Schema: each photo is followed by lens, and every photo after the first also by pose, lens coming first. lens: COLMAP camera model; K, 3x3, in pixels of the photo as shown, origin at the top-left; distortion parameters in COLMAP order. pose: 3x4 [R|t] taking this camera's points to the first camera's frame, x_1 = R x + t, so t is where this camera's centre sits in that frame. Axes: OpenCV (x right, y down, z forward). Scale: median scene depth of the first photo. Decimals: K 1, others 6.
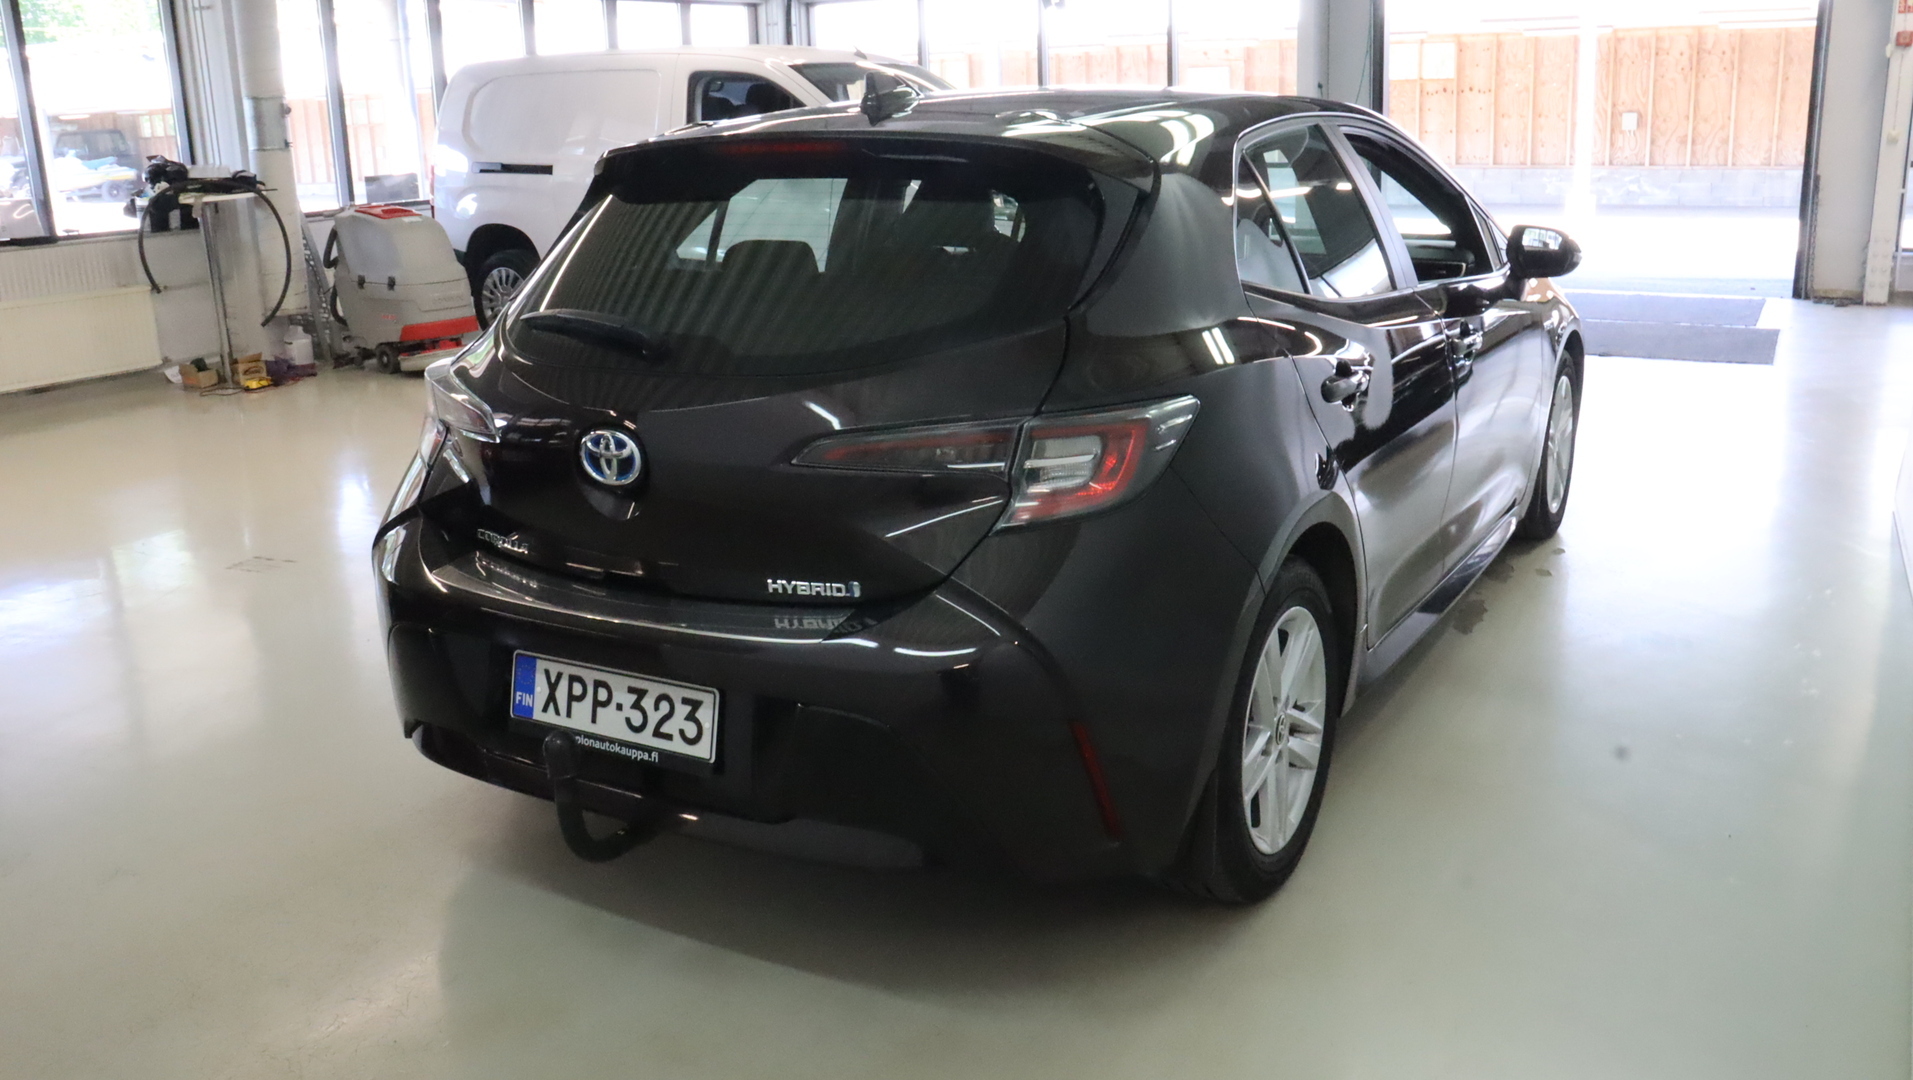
lens RADIAL K [[1463.3, 0, 956.5], [0, 1463.3, 540.0], [0, 0, 1]] dist [-0.083921, 0.003013]
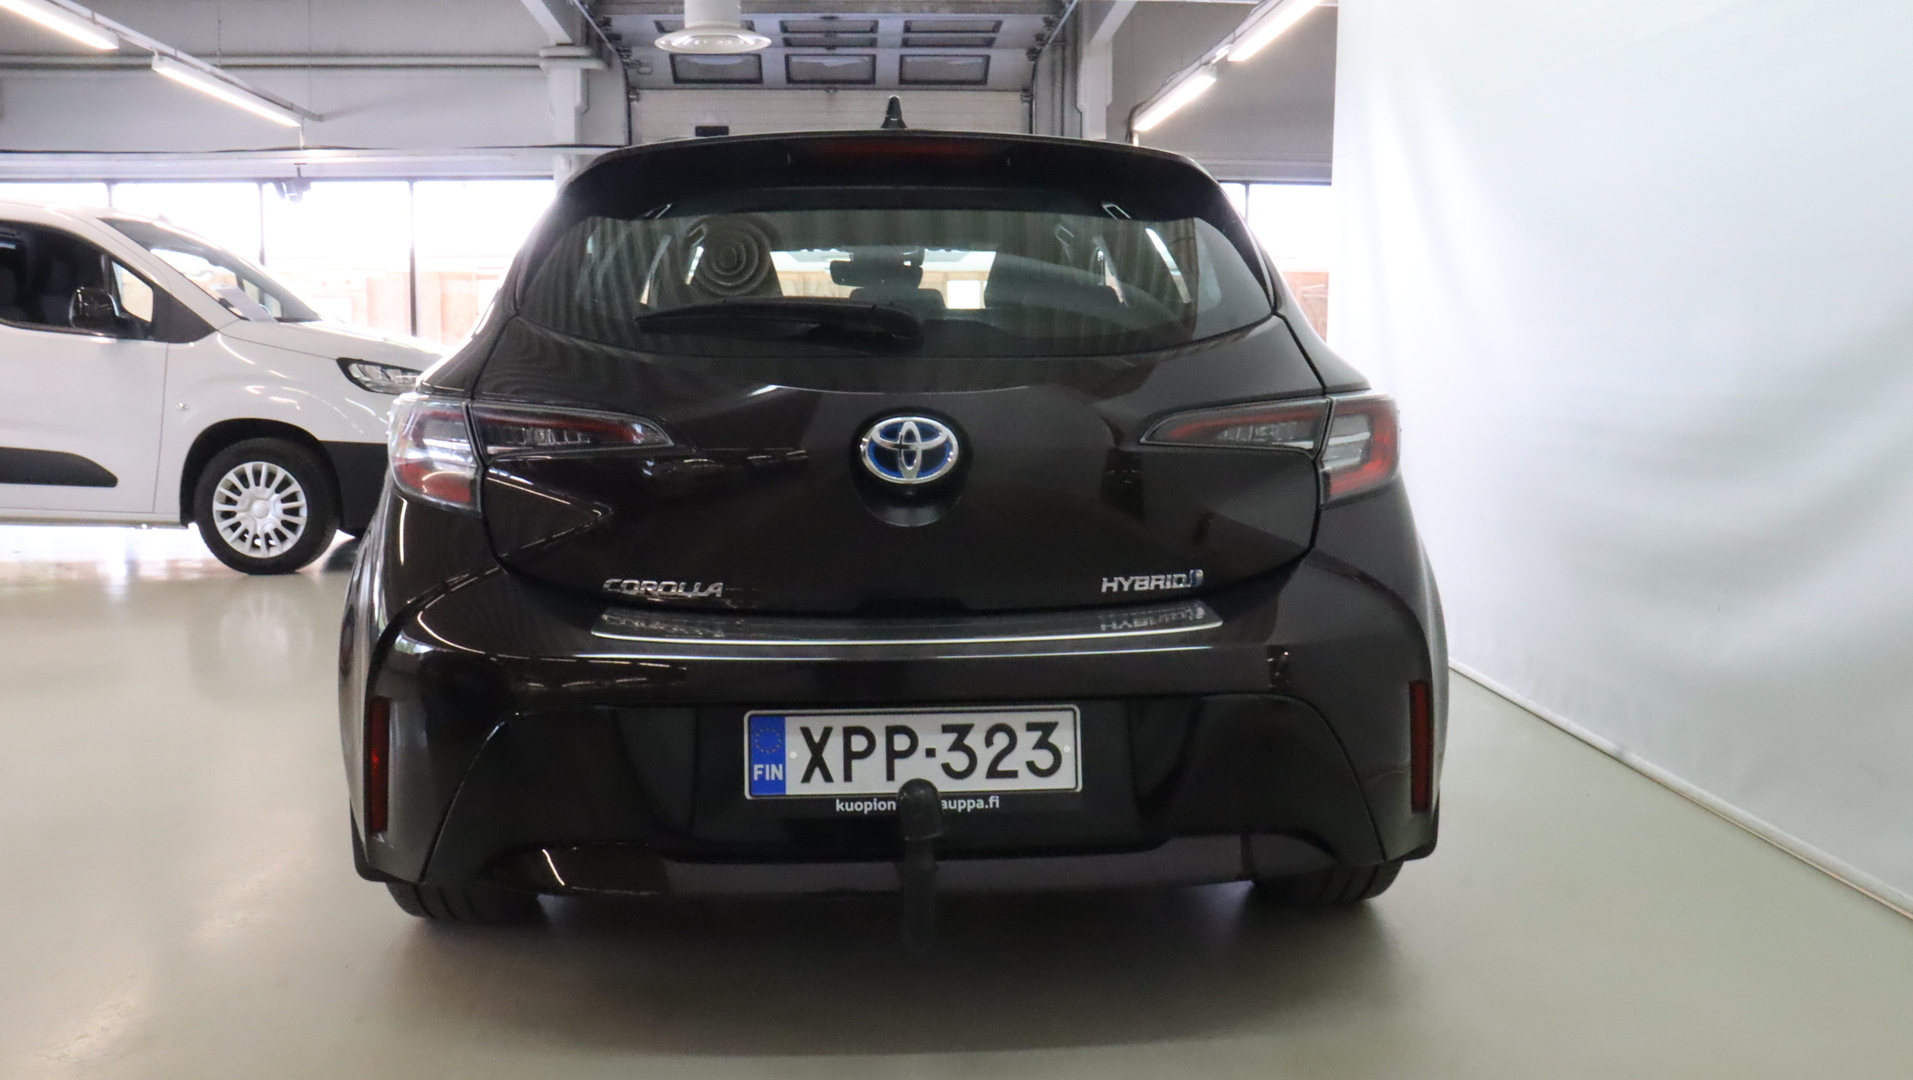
lens RADIAL K [[1463.3, 0, 956.5], [0, 1463.3, 540.0], [0, 0, 1]] dist [-0.083921, 0.003013]
pose [[0.838345, -0.035764, 0.543965, -0.672318], [0.120220, 0.985408, -0.120492, 0.098729], [-0.531718, 0.166409, 0.830412, 0.290581]]
